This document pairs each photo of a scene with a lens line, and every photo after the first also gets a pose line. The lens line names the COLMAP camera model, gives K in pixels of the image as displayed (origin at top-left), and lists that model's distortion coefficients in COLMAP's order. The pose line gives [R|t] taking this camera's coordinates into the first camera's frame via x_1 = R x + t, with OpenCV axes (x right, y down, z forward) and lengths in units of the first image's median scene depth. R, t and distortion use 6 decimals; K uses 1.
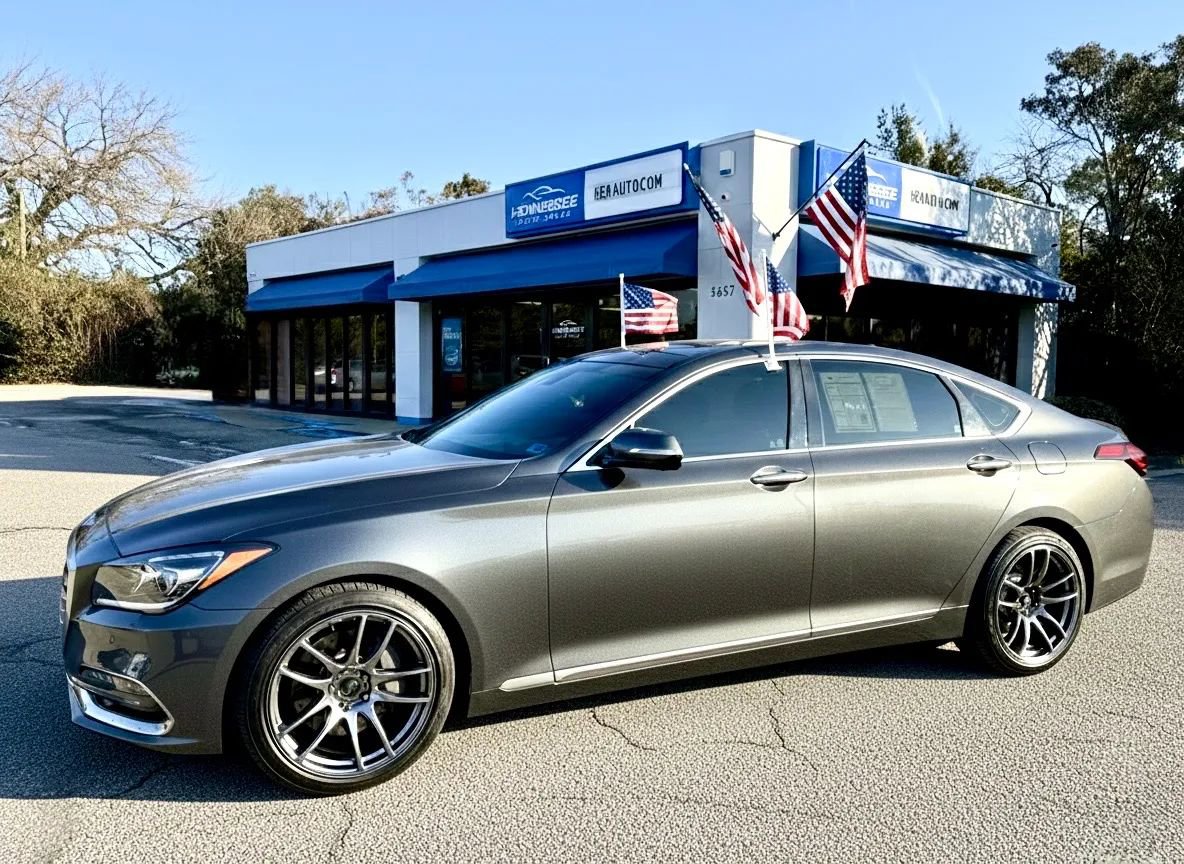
lens RADIAL K [[978.9, 0, 577.2], [0, 978.9, 430.6], [0, 0, 1]] dist [0.049098, -0.006704]
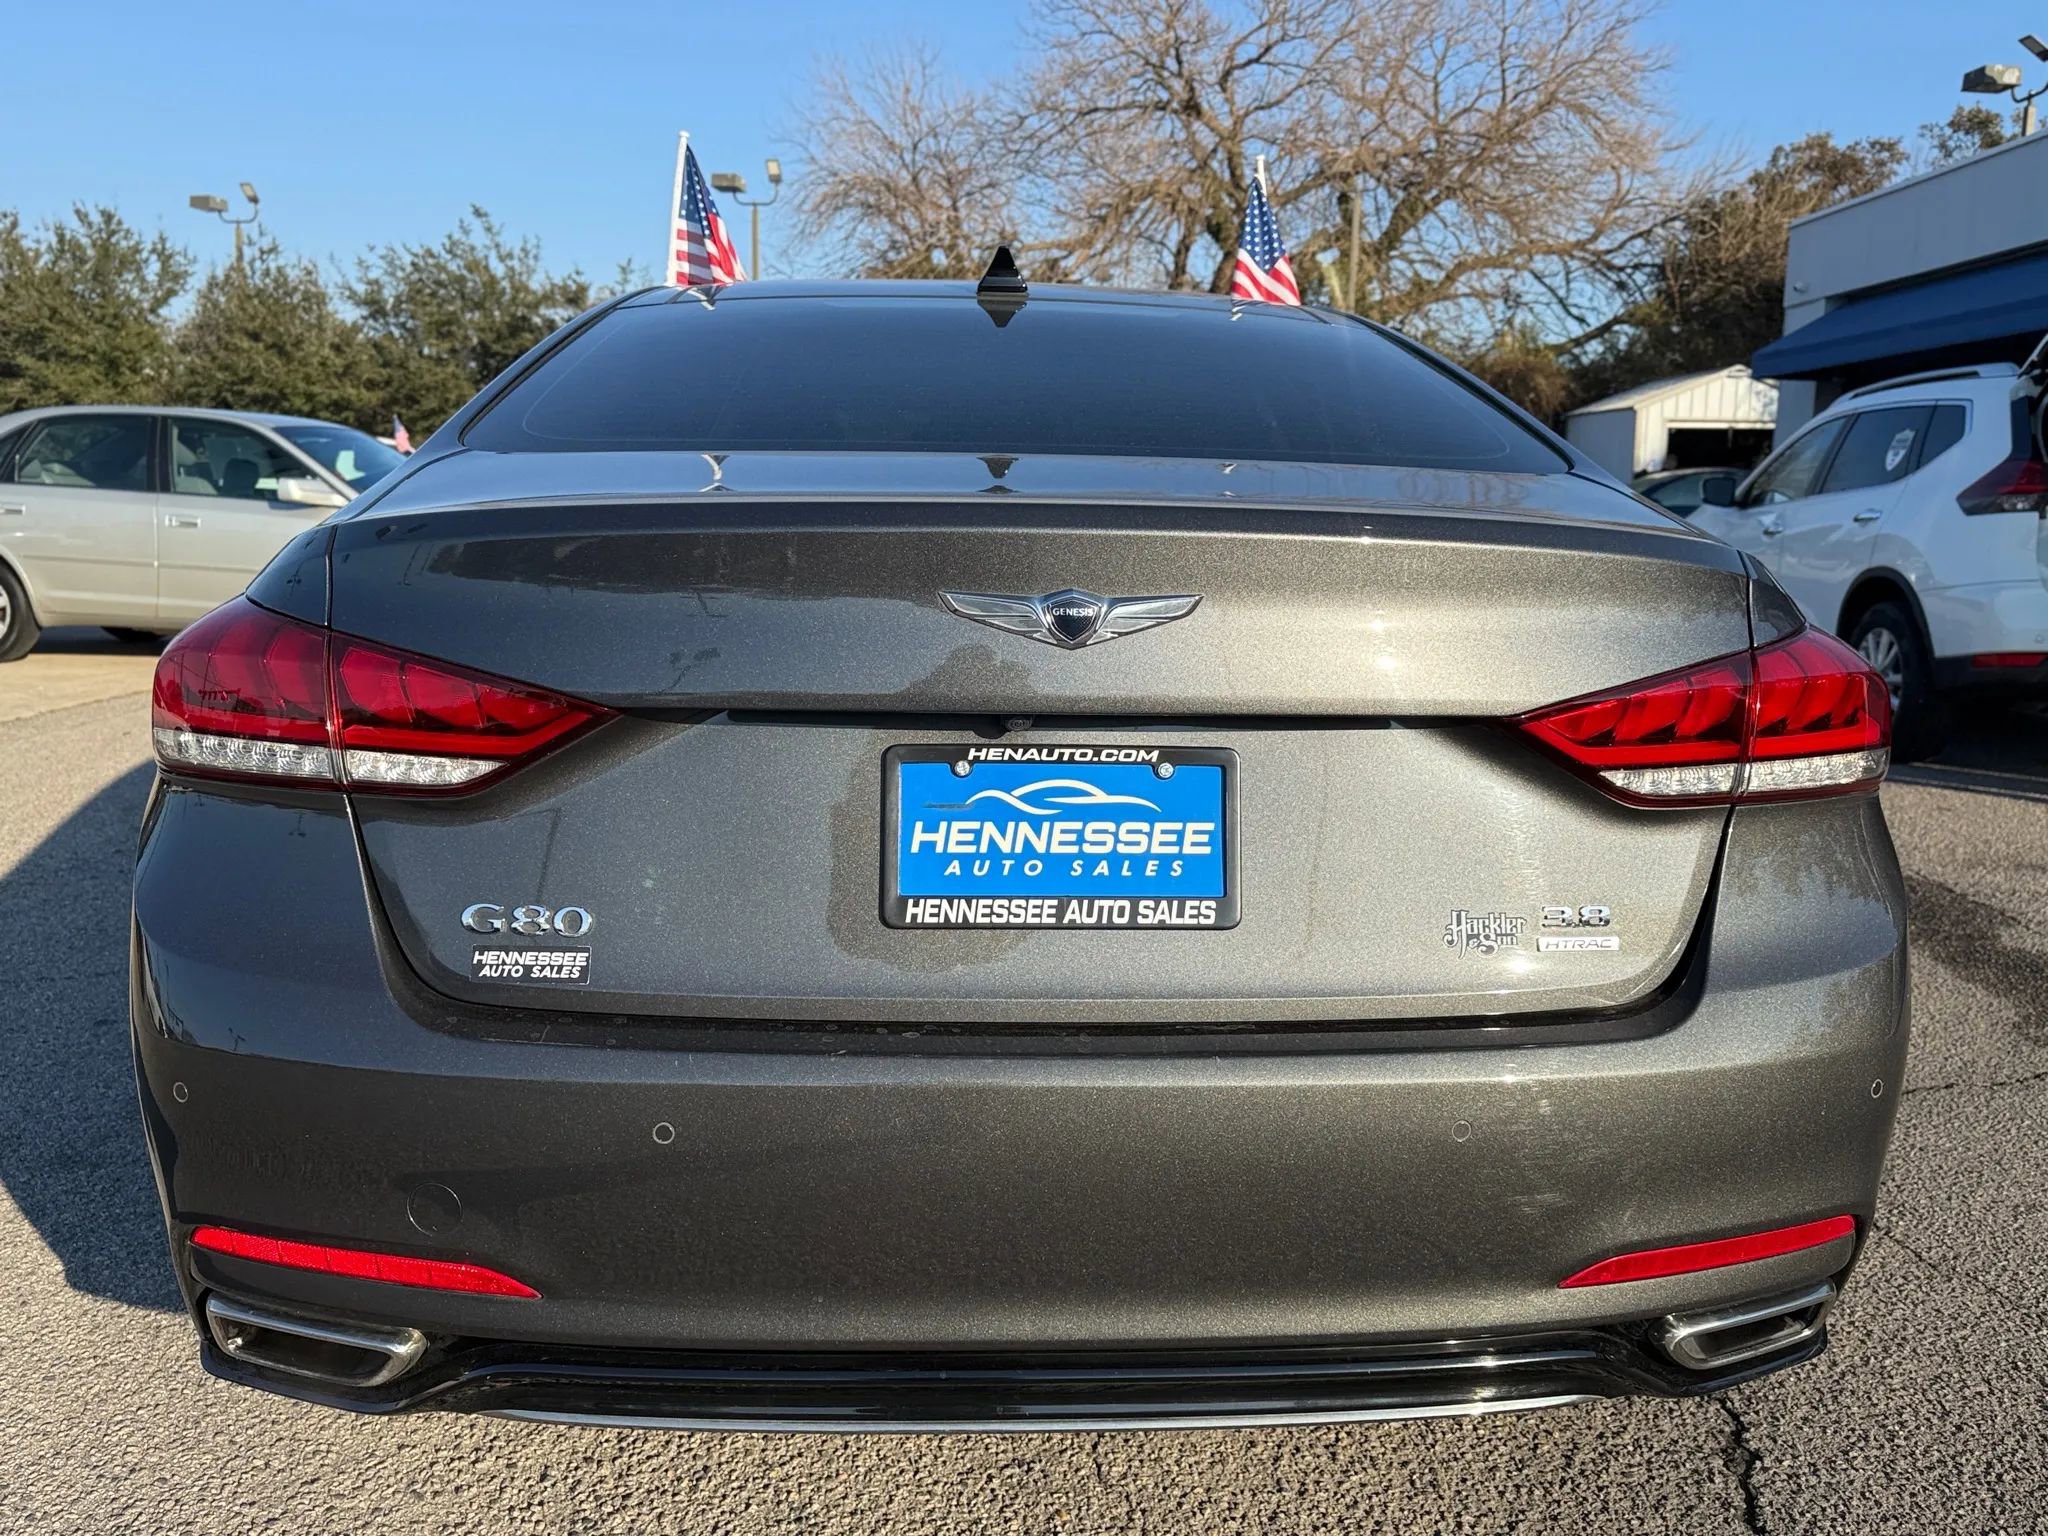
lens RADIAL K [[1699.0, 0, 1009.5], [0, 1699.0, 779.3], [0, 0, 1]] dist [0.042649, -0.064221]
pose [[0.760993, 0.103268, -0.640489, -0.147095], [-0.051428, 0.993746, 0.099121, -0.002264], [0.646719, -0.042491, 0.761544, 0.324103]]
